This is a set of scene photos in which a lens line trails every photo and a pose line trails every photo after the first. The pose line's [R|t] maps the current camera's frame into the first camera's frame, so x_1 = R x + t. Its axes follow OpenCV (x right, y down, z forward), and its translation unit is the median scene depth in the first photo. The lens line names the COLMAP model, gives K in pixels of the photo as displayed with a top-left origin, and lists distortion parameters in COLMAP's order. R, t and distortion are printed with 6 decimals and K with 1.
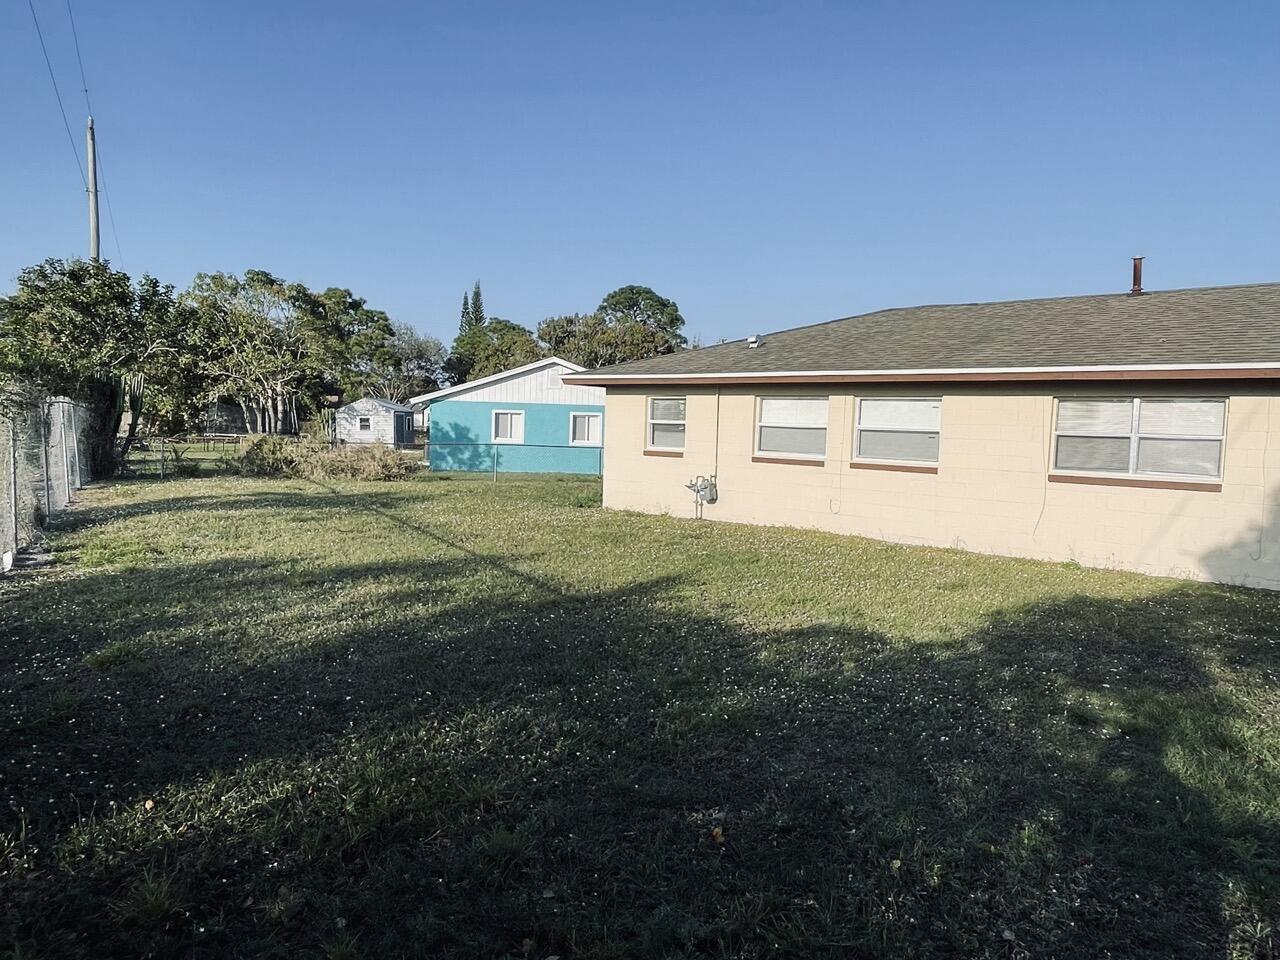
lens RADIAL K [[848.6, 0, 623.1], [0, 848.6, 478.4], [0, 0, 1]] dist [0.007434, -0.007688]
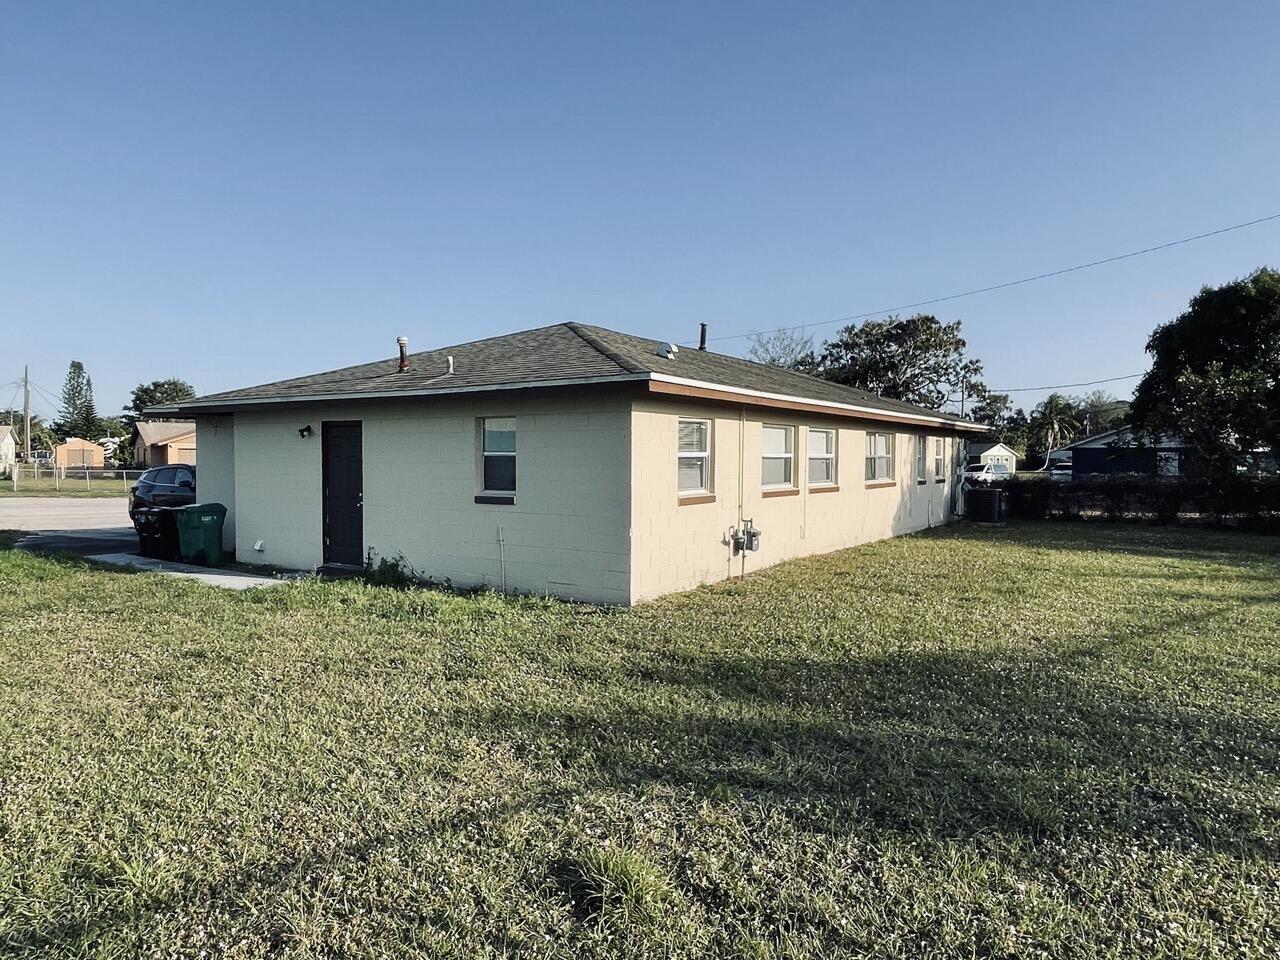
lens RADIAL K [[848.6, 0, 623.1], [0, 848.6, 478.4], [0, 0, 1]] dist [0.007434, -0.007688]
pose [[-0.132403, -0.053018, 0.989777, -0.653865], [0.061942, 0.996174, 0.061647, -0.096257], [-0.989259, 0.069471, -0.128612, 1.183042]]
